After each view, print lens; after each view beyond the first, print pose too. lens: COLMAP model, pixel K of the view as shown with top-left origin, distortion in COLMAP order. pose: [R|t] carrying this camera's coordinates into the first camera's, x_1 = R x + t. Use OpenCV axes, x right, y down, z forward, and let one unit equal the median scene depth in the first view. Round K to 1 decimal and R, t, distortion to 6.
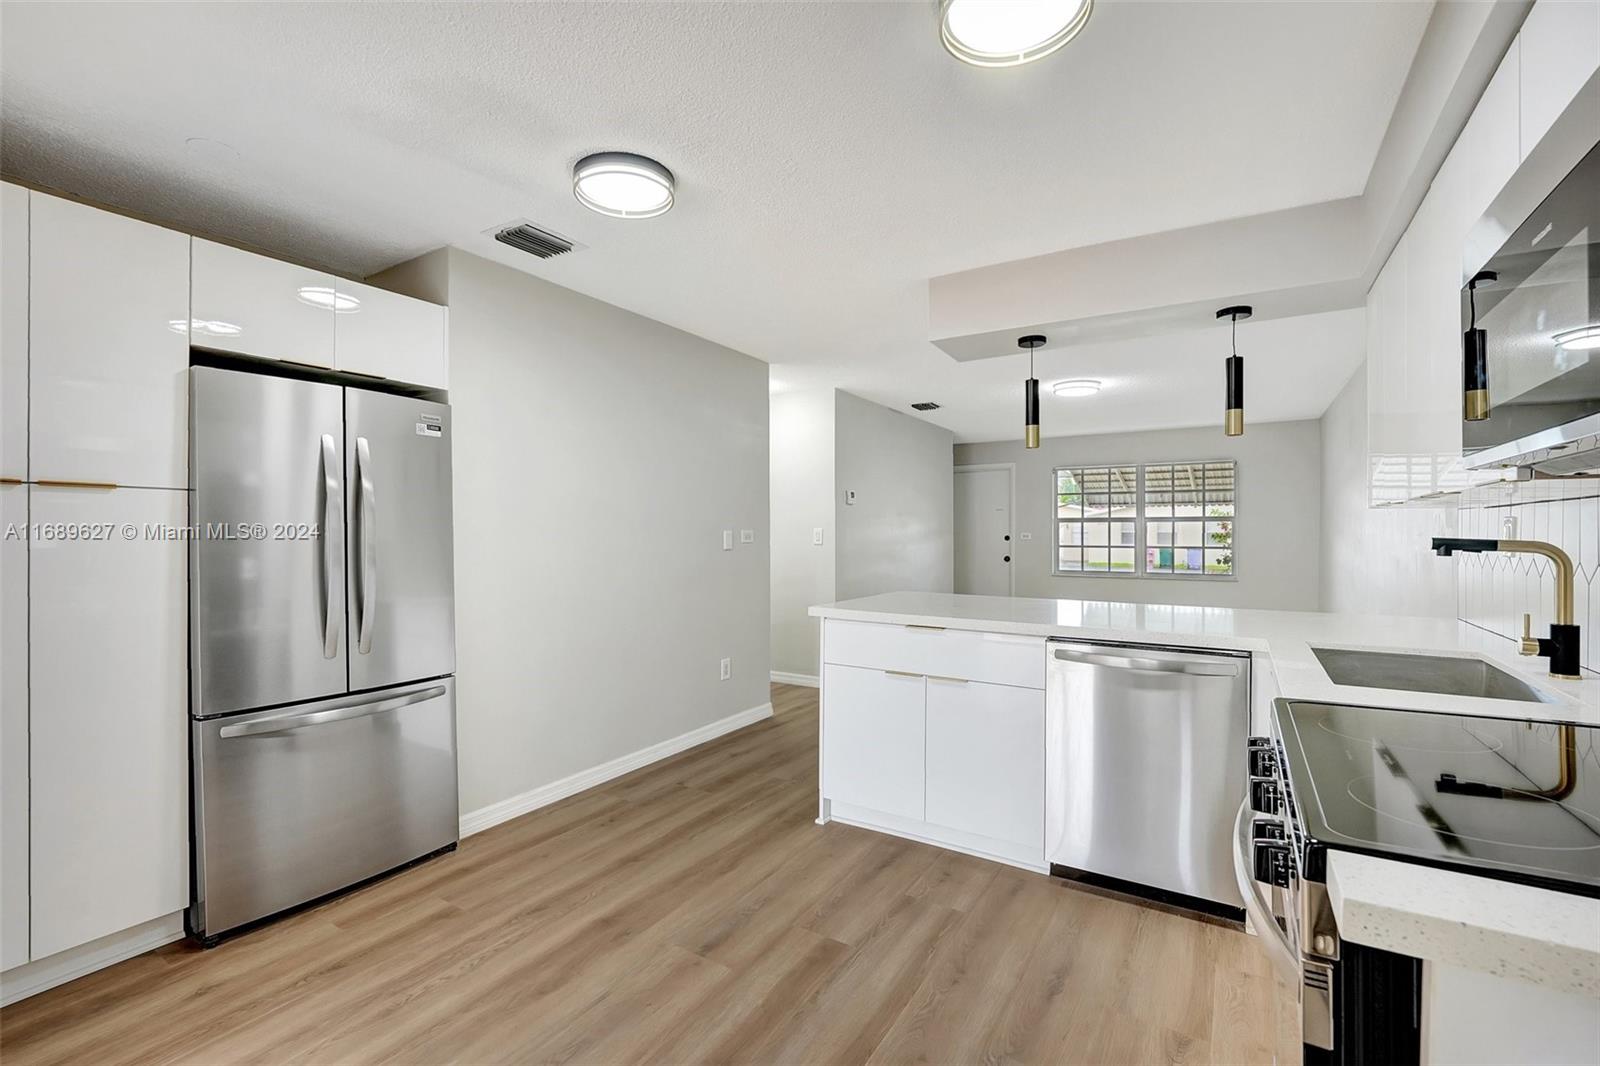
lens RADIAL K [[717.3, 0, 791.9], [0, 717.3, 512.7], [0, 0, 1]] dist [-0.002565, -0.000235]
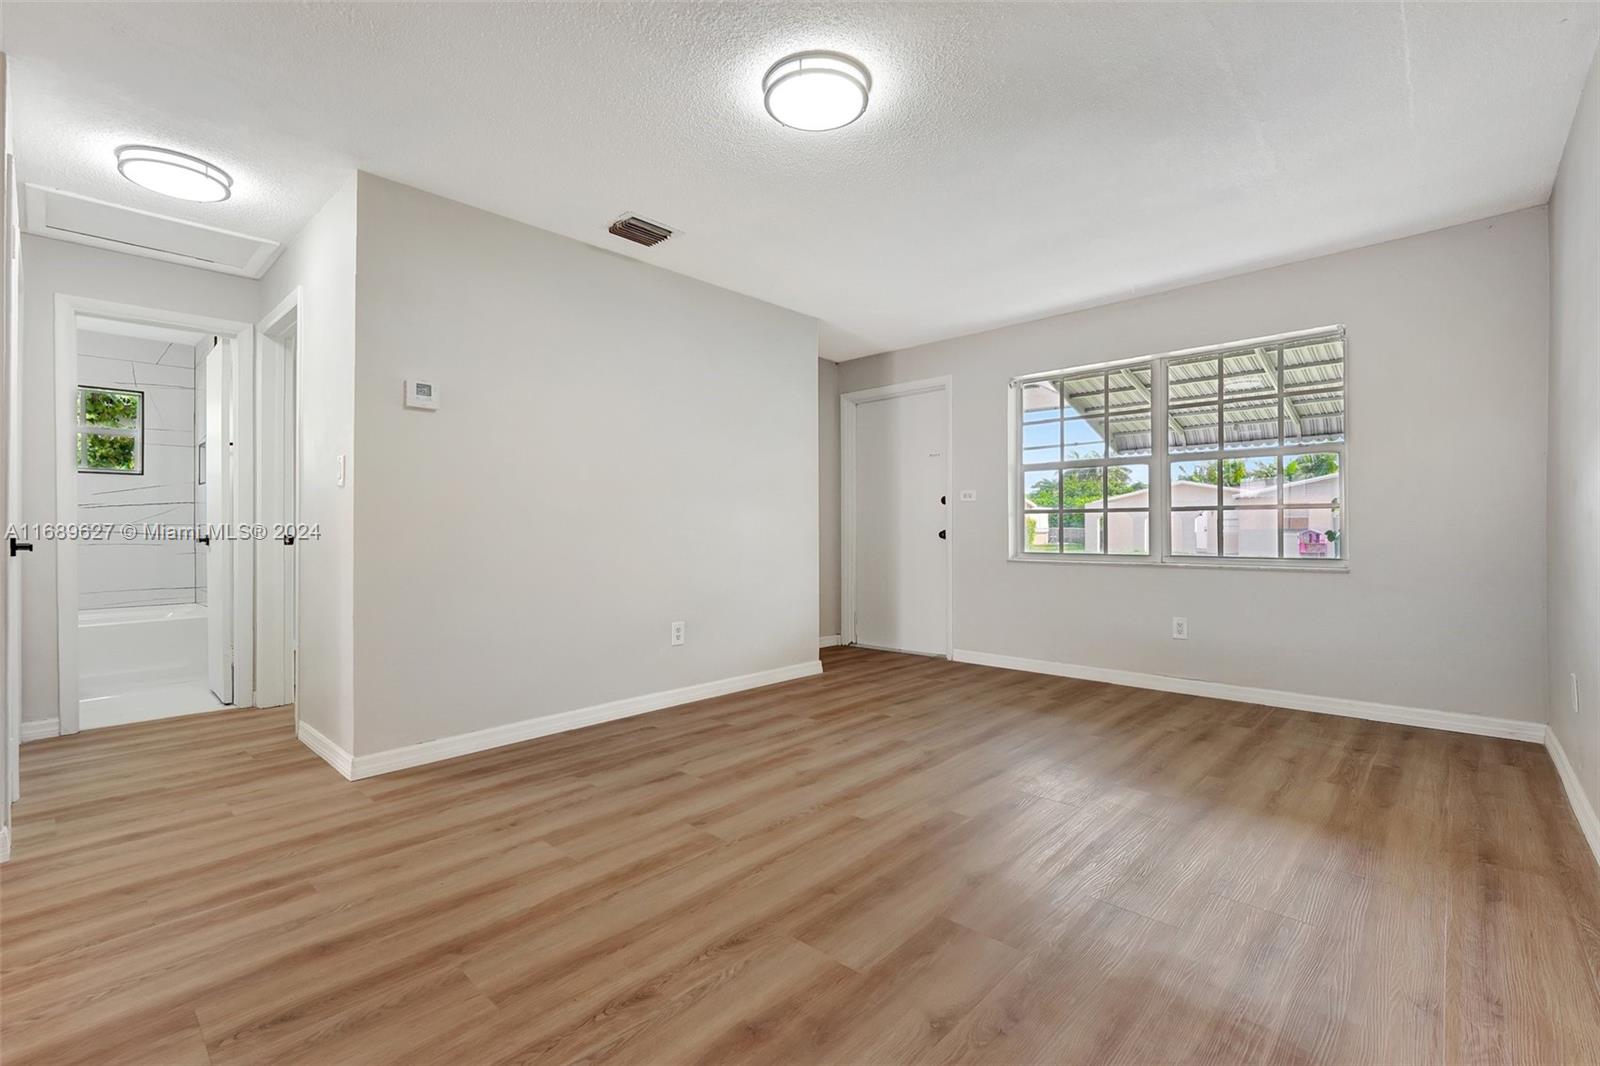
lens RADIAL K [[725.9, 0, 772.7], [0, 725.9, 520.8], [0, 0, 1]] dist [0.024852, 0.000089]
pose [[0.976160, -0.005188, -0.216990, 0.557634], [0.009600, 0.999768, 0.019287, 0.075212], [0.216839, -0.020911, 0.975983, 0.694155]]
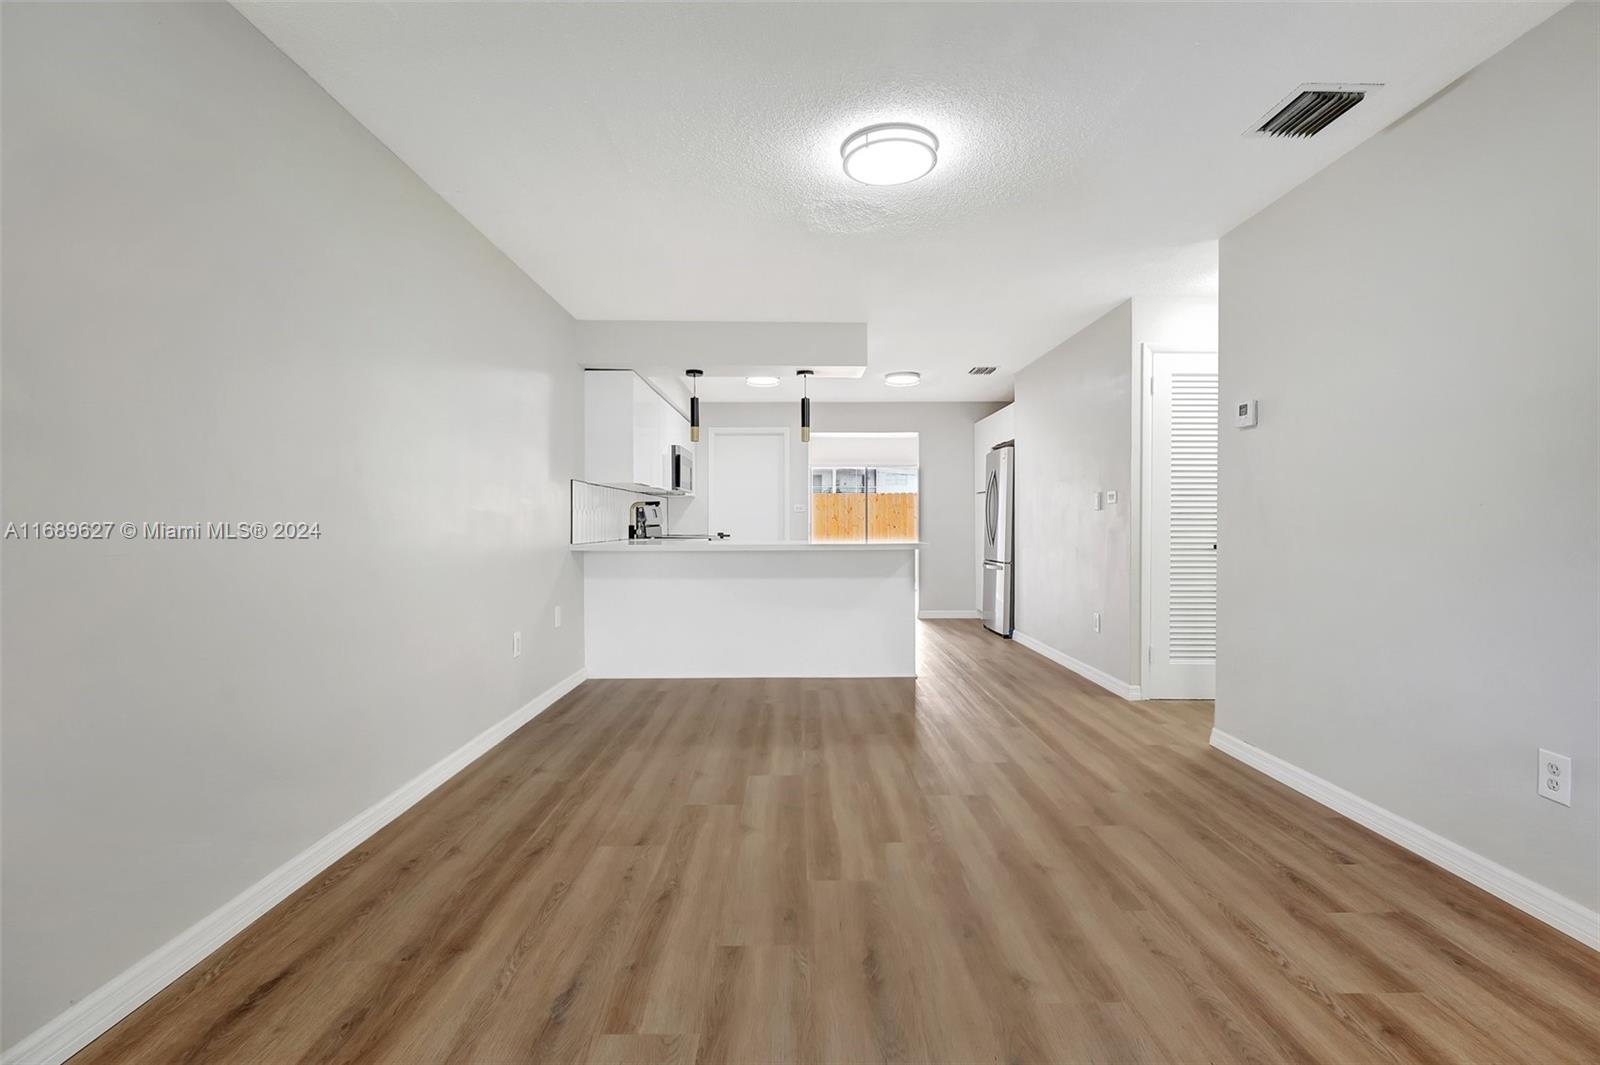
lens RADIAL K [[730.6, 0, 812.9], [0, 730.6, 527.5], [0, 0, 1]] dist [-0.013056, 0.000557]
pose [[-0.837252, 0.003227, -0.546808, 0.836013], [0.013859, 0.999787, -0.015320, 0.085279], [0.546642, -0.020405, -0.837118, 1.643900]]
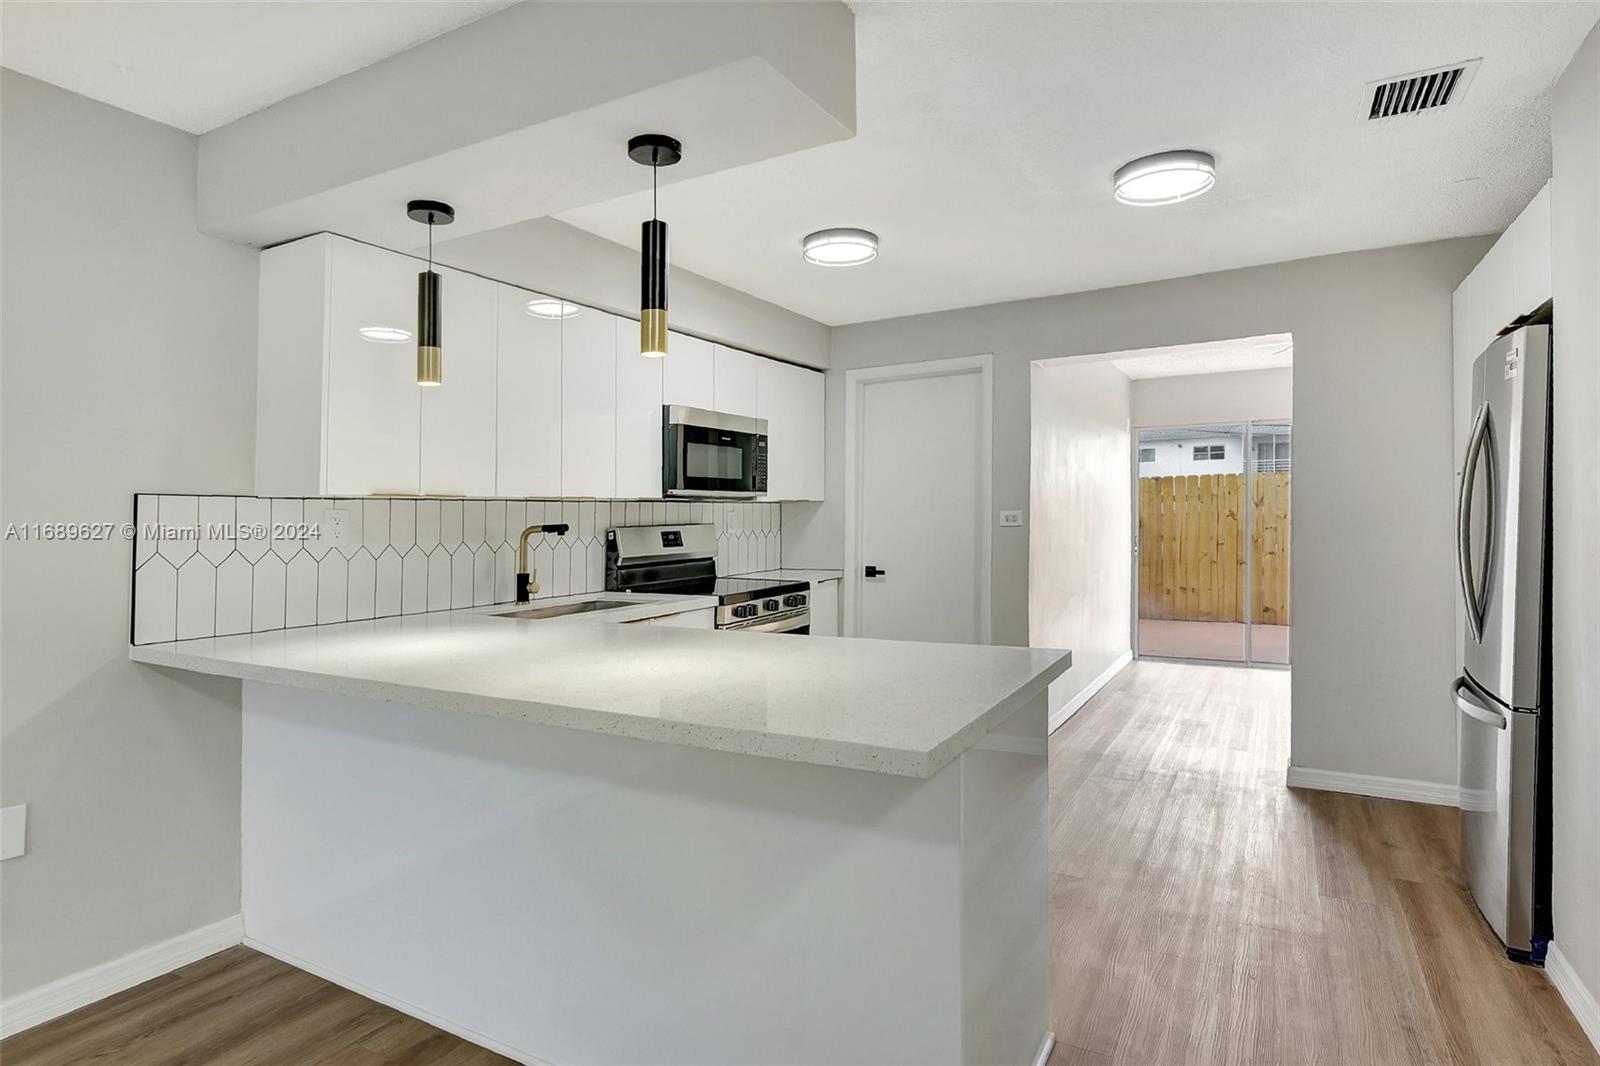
lens RADIAL K [[865.8, 0, 798.4], [0, 865.8, 518.2], [0, 0, 1]] dist [-0.011917, 0.000460]
pose [[-0.998534, 0.016793, -0.051465, 0.187556], [0.018069, 0.999538, -0.024428, 0.030729], [0.051031, -0.025322, -0.998376, 1.139103]]
